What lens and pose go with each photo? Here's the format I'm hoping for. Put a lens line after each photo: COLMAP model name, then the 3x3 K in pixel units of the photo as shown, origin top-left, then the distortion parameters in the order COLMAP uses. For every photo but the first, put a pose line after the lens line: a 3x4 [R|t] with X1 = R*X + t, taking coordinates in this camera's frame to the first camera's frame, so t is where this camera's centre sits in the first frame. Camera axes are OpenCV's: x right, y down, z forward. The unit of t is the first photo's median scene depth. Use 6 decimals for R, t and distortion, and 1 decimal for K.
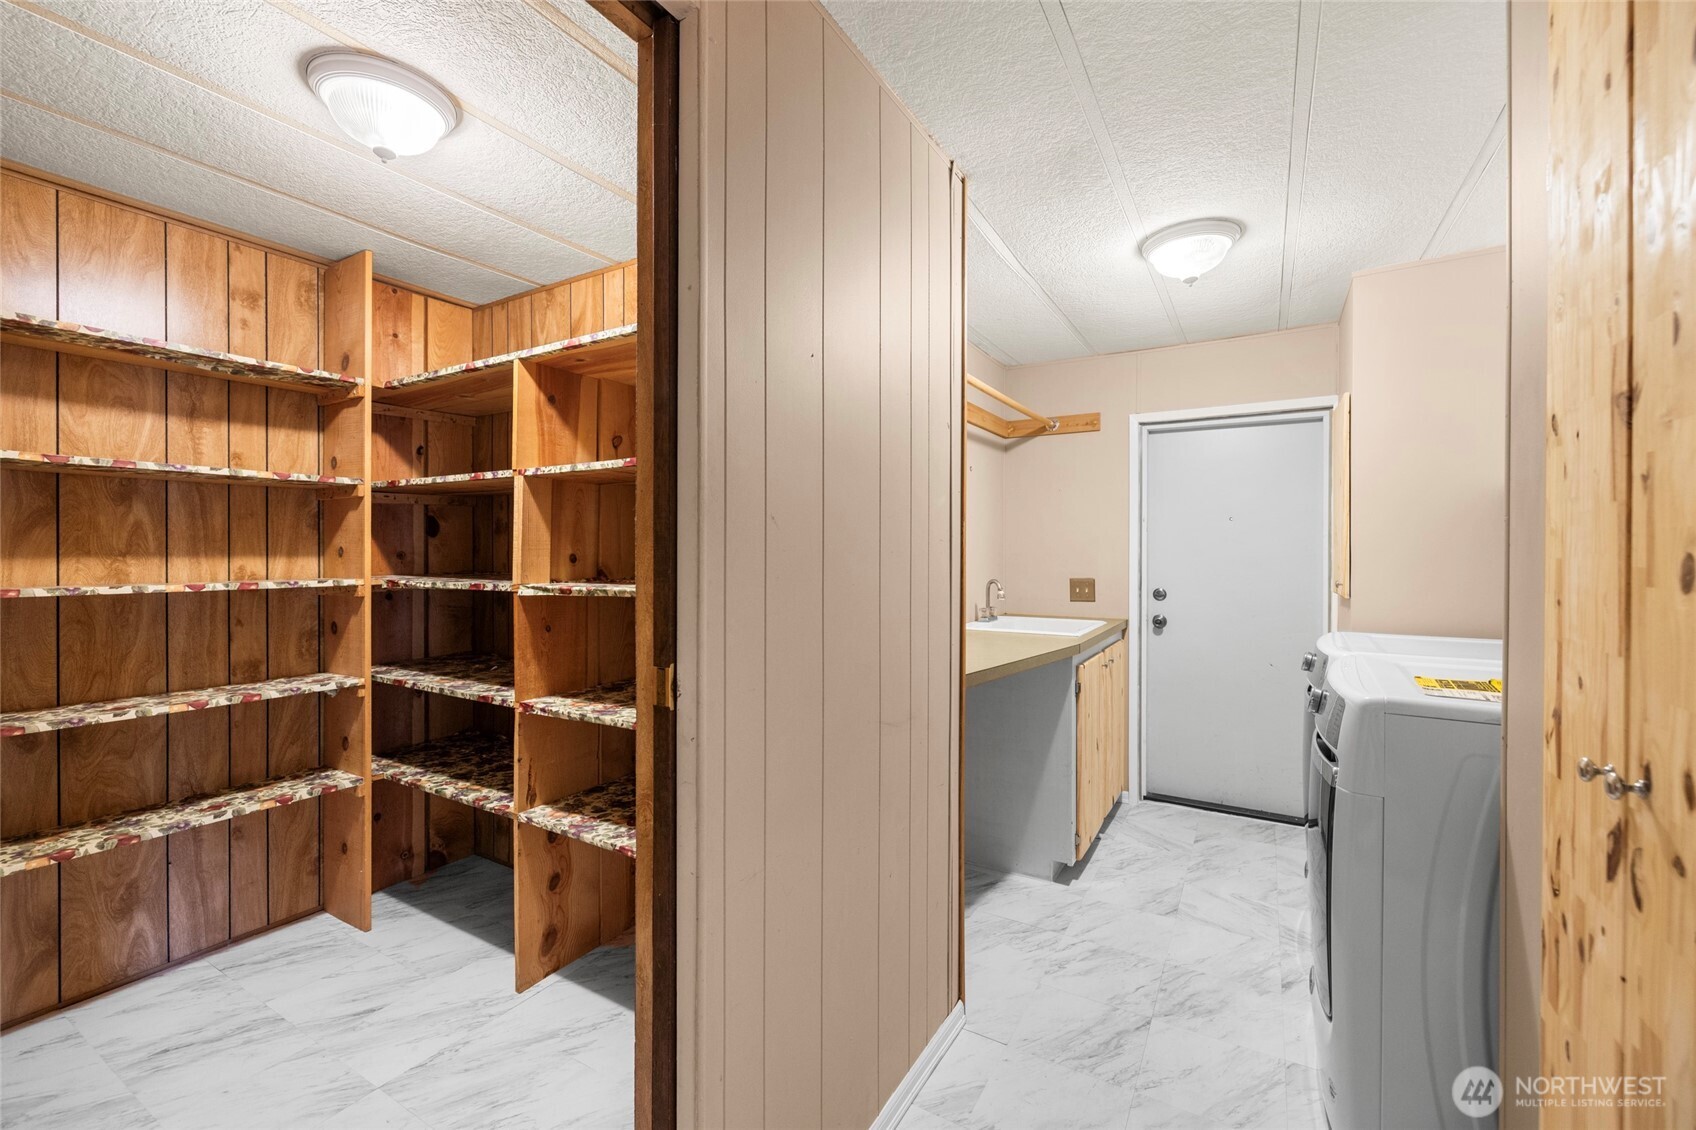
lens RADIAL K [[715.8, 0, 828.1], [0, 715.8, 555.0], [0, 0, 1]] dist [0.000792, 0.000171]
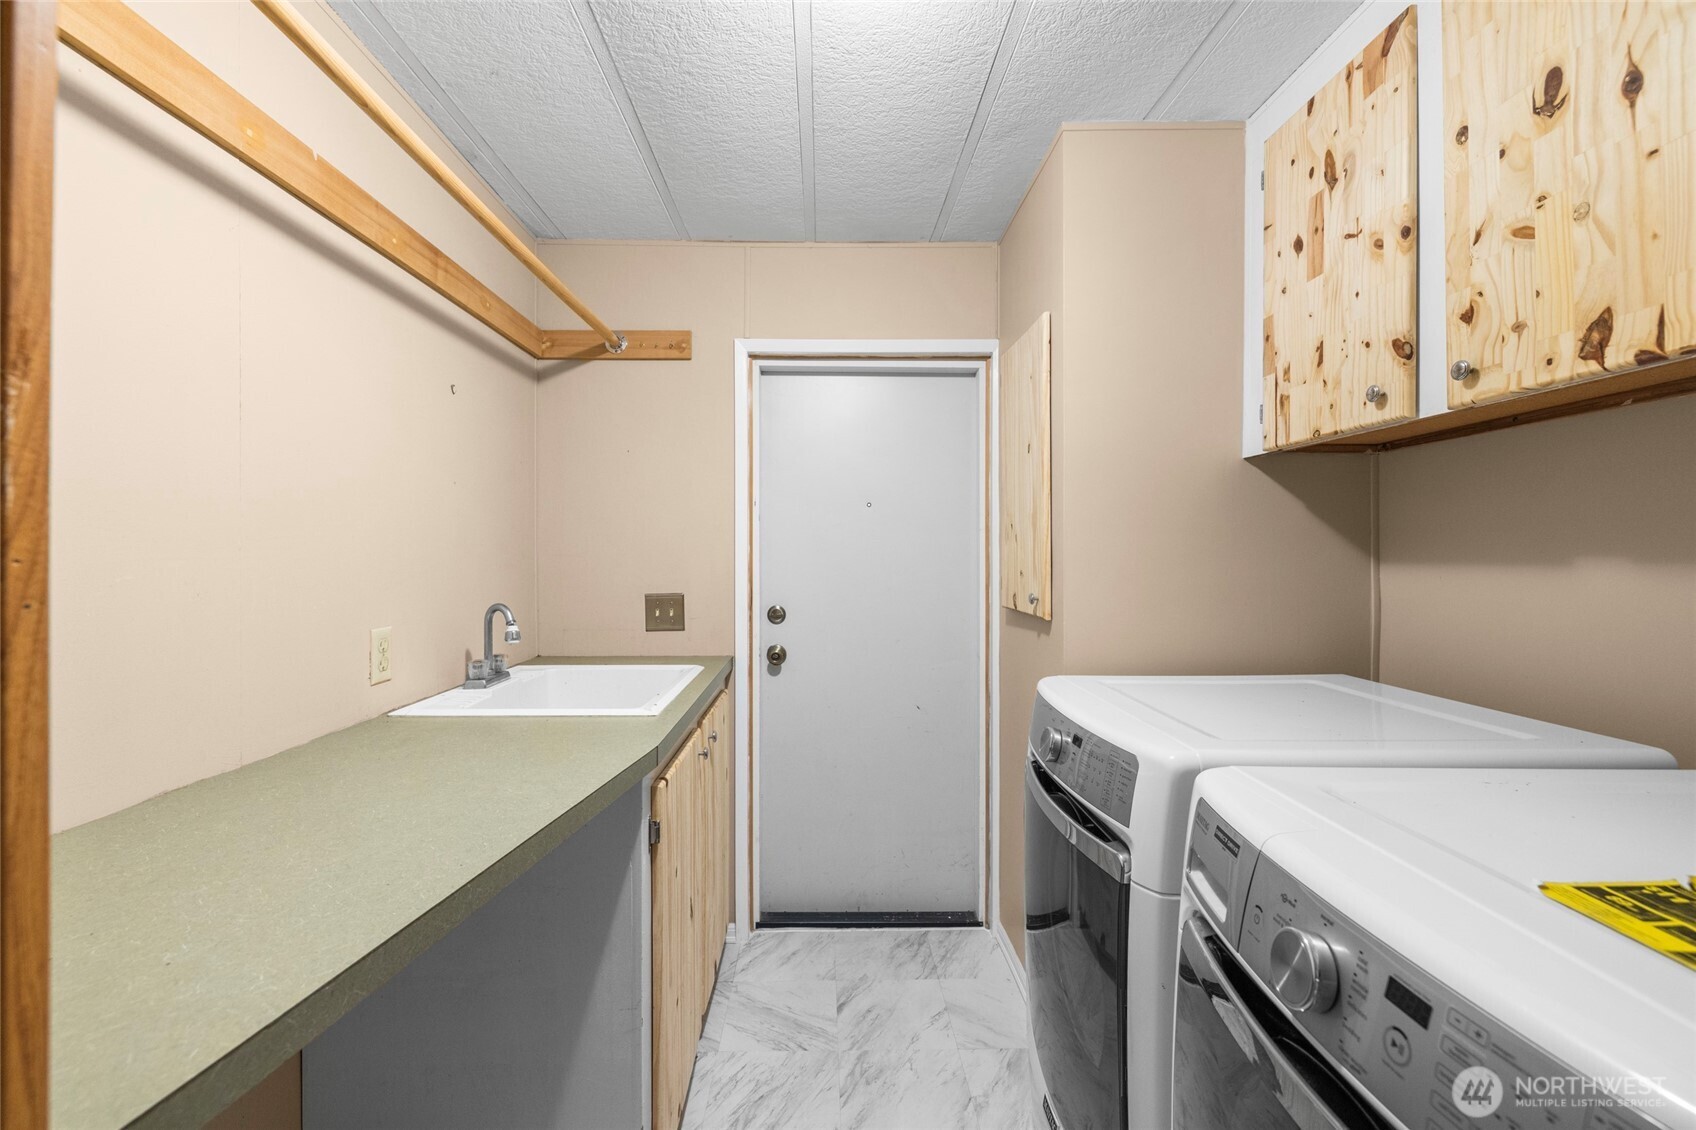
lens RADIAL K [[716.6, 0, 841.0], [0, 716.6, 553.6], [0, 0, 1]] dist [0.000082, 0.000082]
pose [[0.837569, -0.001061, 0.546330, 0.153652], [0.004009, 0.999983, -0.004203, 0.000697], [-0.546316, 0.005710, 0.837560, 0.423221]]
